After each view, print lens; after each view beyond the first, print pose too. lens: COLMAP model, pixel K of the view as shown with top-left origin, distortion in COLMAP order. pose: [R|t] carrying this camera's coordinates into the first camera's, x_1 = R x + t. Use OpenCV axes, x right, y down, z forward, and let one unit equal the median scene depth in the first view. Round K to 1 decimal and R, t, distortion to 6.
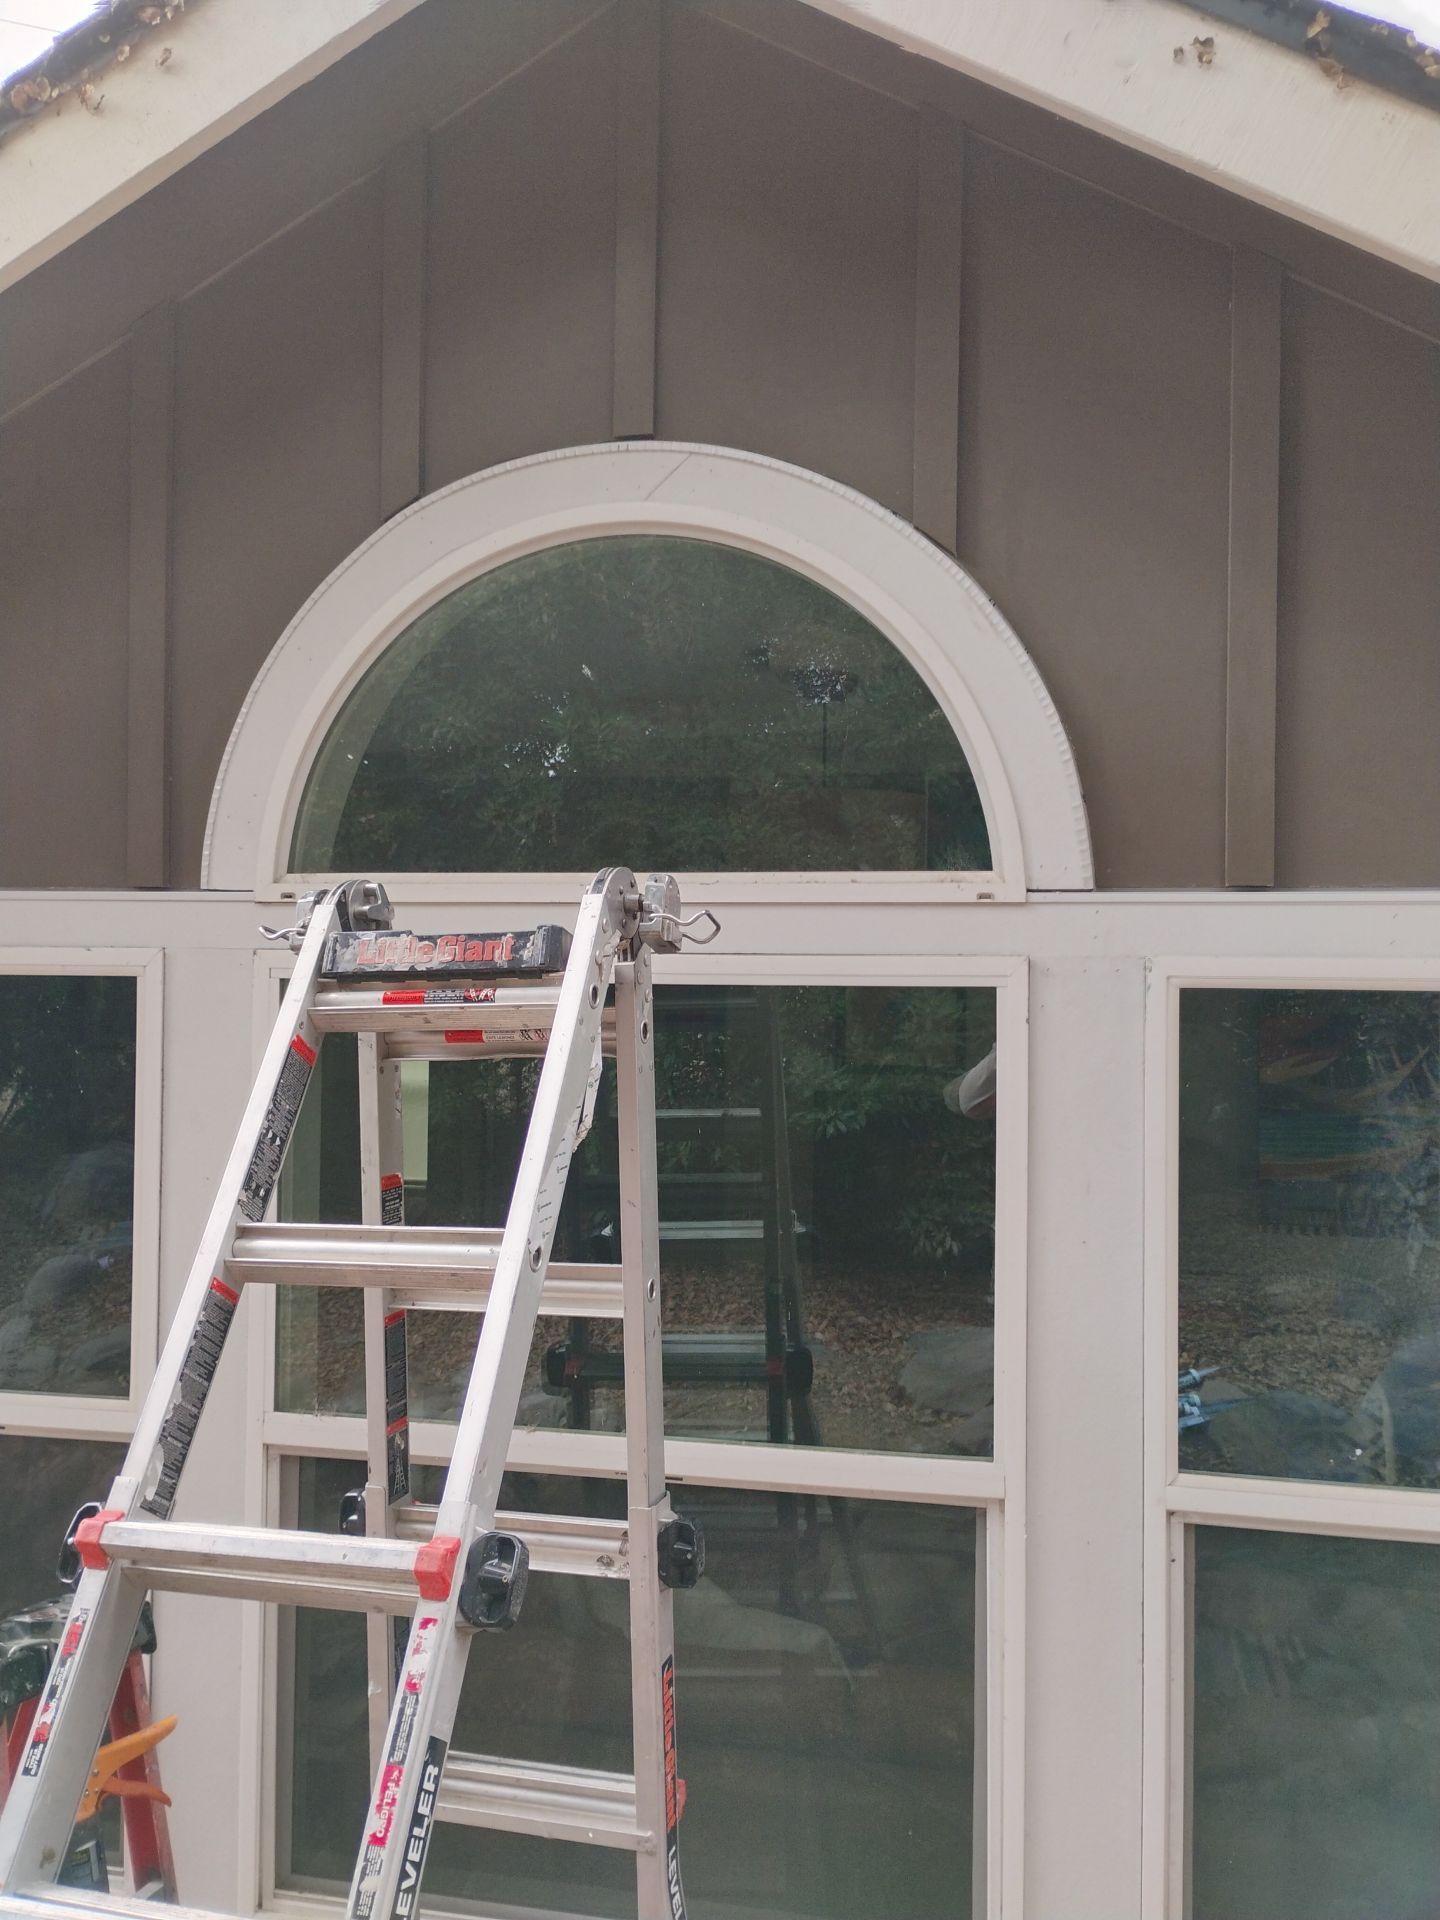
lens RADIAL K [[1563.1, 0, 715.1], [0, 1563.1, 955.1], [0, 0, 1]] dist [0.040514, -0.037464]
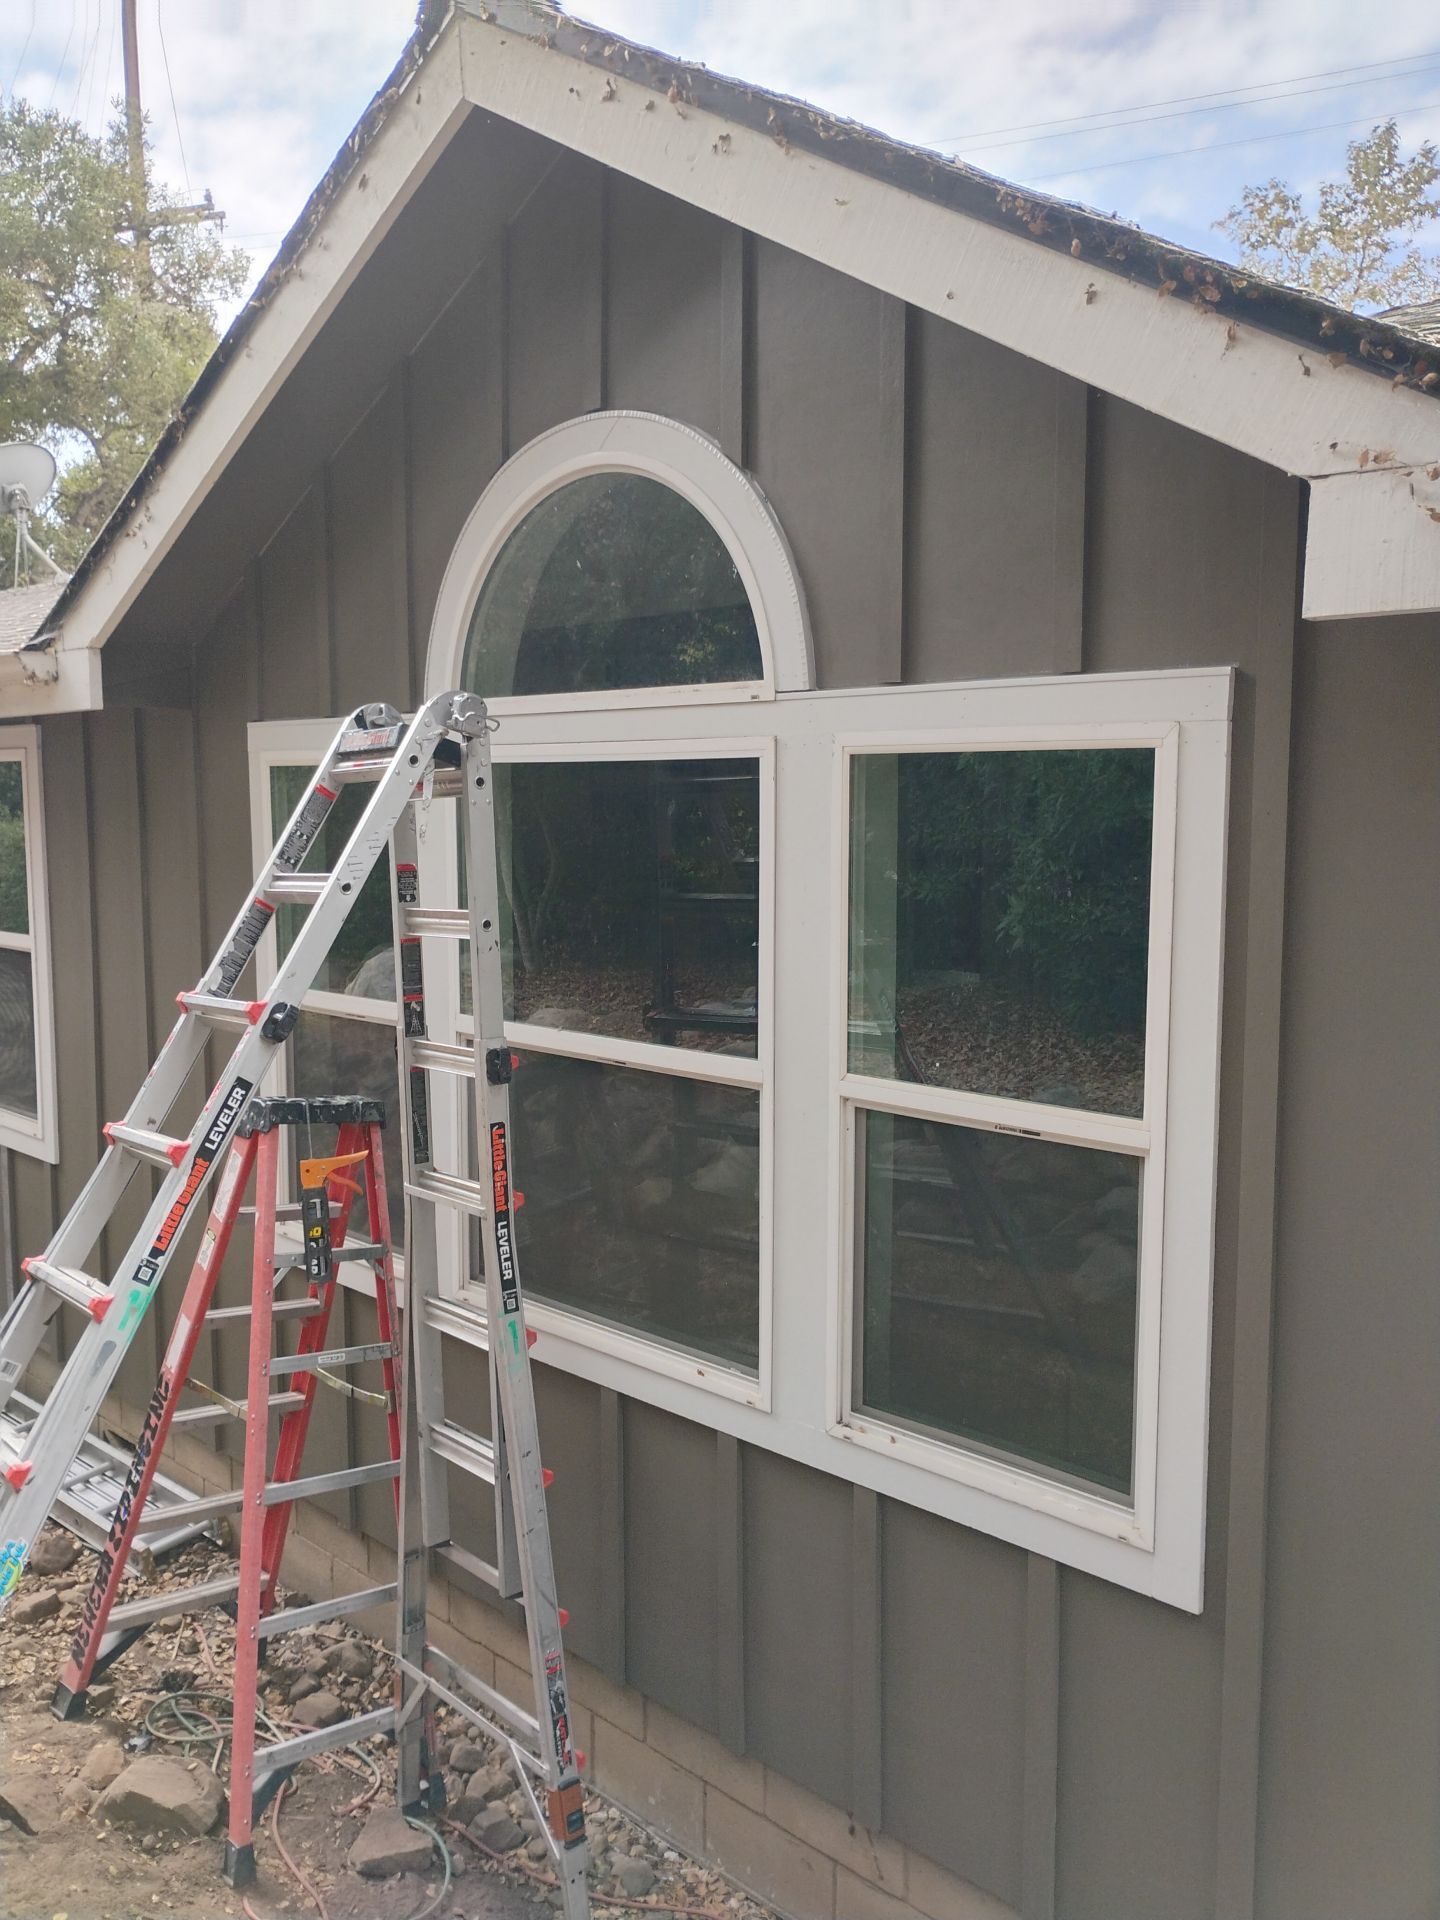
lens RADIAL K [[1563.1, 0, 741.2], [0, 1563.1, 950.0], [0, 0, 1]] dist [0.040514, -0.037464]
pose [[0.848222, 0.041882, -0.527982, 1.001884], [0.015797, 0.994424, 0.104262, 0.049526], [0.529405, -0.096778, 0.842831, -0.323773]]
